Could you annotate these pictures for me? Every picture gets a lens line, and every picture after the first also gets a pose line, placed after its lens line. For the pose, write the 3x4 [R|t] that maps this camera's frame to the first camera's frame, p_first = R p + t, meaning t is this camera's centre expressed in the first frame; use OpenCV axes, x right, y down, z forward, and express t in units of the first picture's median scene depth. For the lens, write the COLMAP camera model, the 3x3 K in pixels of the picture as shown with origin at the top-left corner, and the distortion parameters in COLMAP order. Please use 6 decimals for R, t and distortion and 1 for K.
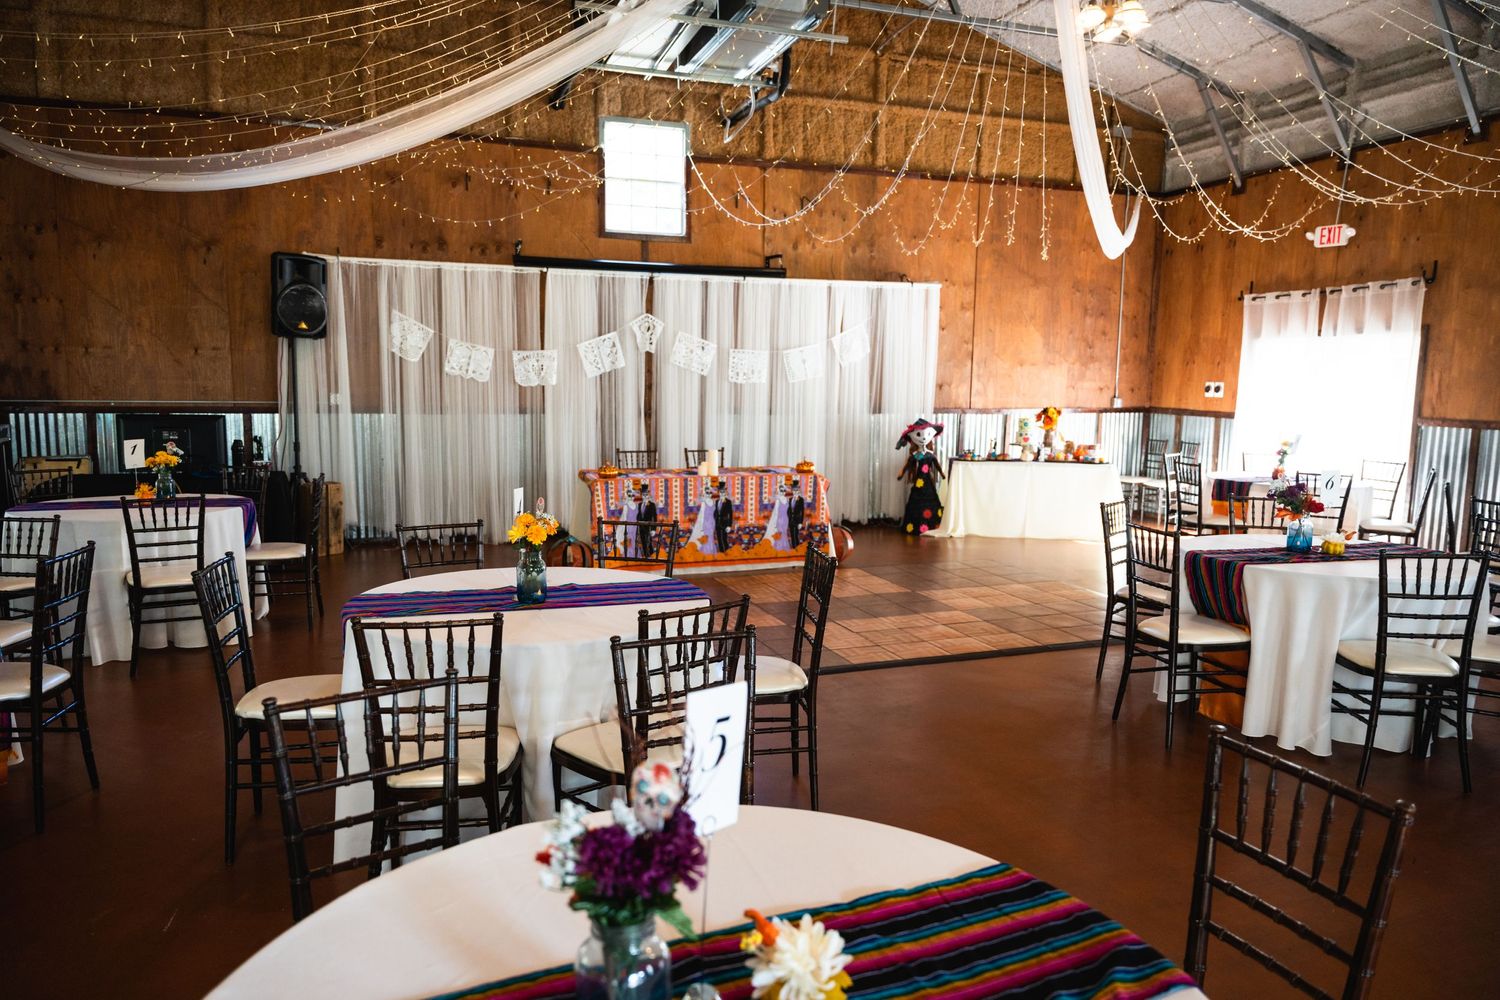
lens RADIAL K [[1021.8, 0, 750.0], [0, 1021.8, 500.0], [0, 0, 1]] dist [-0.031453, 0.000404]
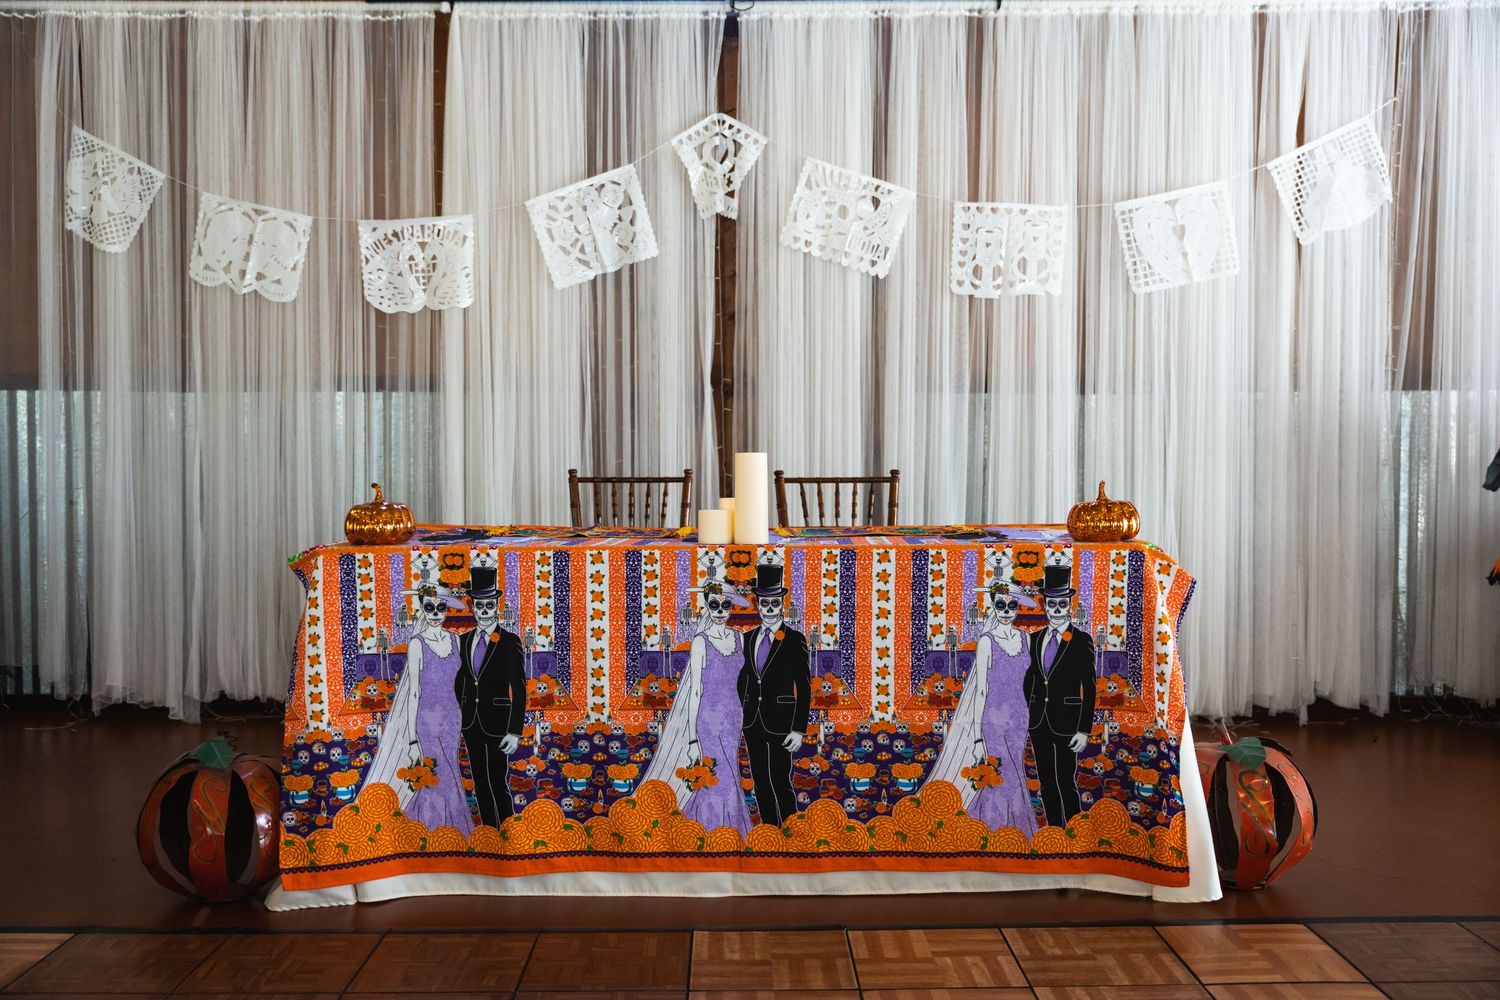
lens RADIAL K [[1423.4, 0, 750.0], [0, 1423.4, 500.0], [0, 0, 1]] dist [-0.003237, -0.019322]
pose [[0.942133, 0.002185, -0.335232, 0.086475], [-0.030200, 0.996466, -0.078378, -0.004740], [0.333877, 0.083966, 0.938870, 0.573576]]
